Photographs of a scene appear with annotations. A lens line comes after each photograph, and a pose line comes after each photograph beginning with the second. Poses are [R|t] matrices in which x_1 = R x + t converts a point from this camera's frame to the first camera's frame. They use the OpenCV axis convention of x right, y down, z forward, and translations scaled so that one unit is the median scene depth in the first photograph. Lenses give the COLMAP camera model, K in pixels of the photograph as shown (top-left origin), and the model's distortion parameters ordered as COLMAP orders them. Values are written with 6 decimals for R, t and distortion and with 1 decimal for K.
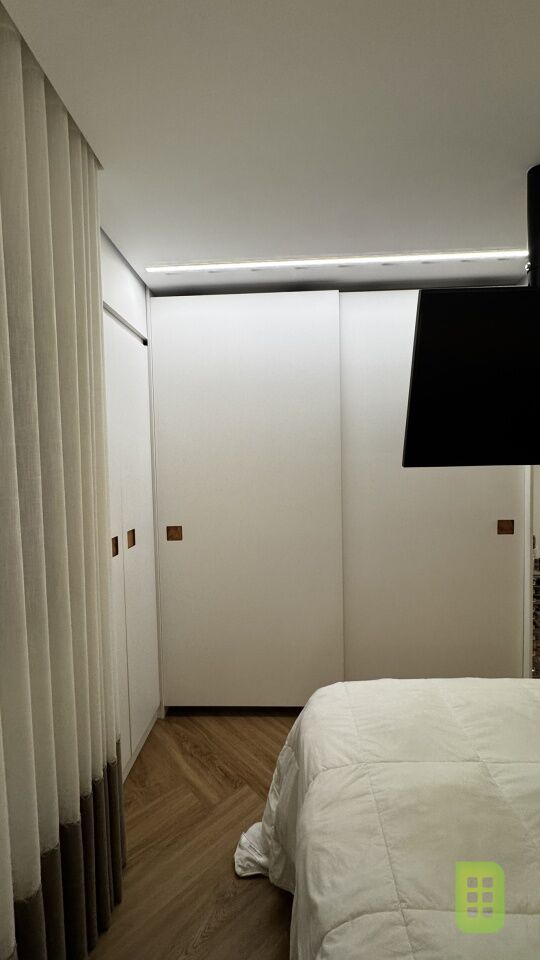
lens RADIAL K [[383.4, 0, 270.8], [0, 383.4, 479.7], [0, 0, 1]] dist [-0.002199, -0.000192]
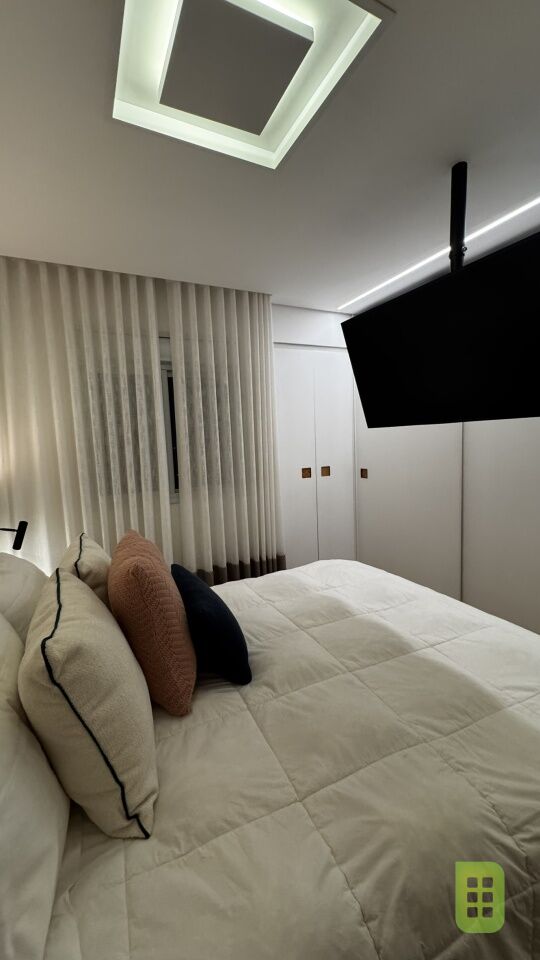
lens RADIAL K [[383.4, 0, 270.8], [0, 383.4, 479.7], [0, 0, 1]] dist [-0.002199, -0.000192]
pose [[0.481602, 0.091771, -0.871572, 1.396381], [-0.008728, 0.994955, 0.099940, 0.023130], [0.876347, -0.040524, 0.479973, -0.090090]]
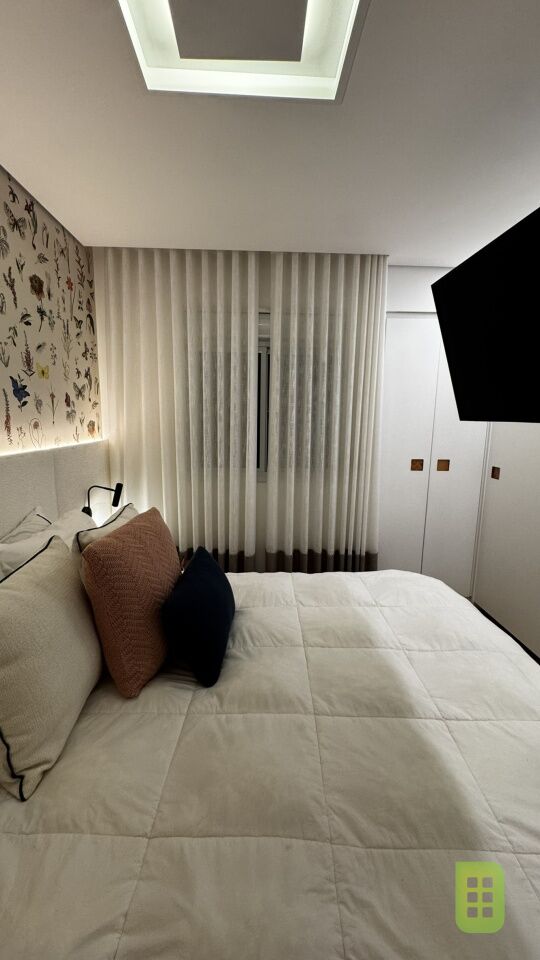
lens RADIAL K [[383.4, 0, 270.8], [0, 383.4, 479.7], [0, 0, 1]] dist [-0.002199, -0.000192]
pose [[0.072134, 0.186070, -0.979885, 1.398281], [-0.061151, 0.981421, 0.181860, -0.028794], [0.995519, 0.046802, 0.082172, 0.284645]]
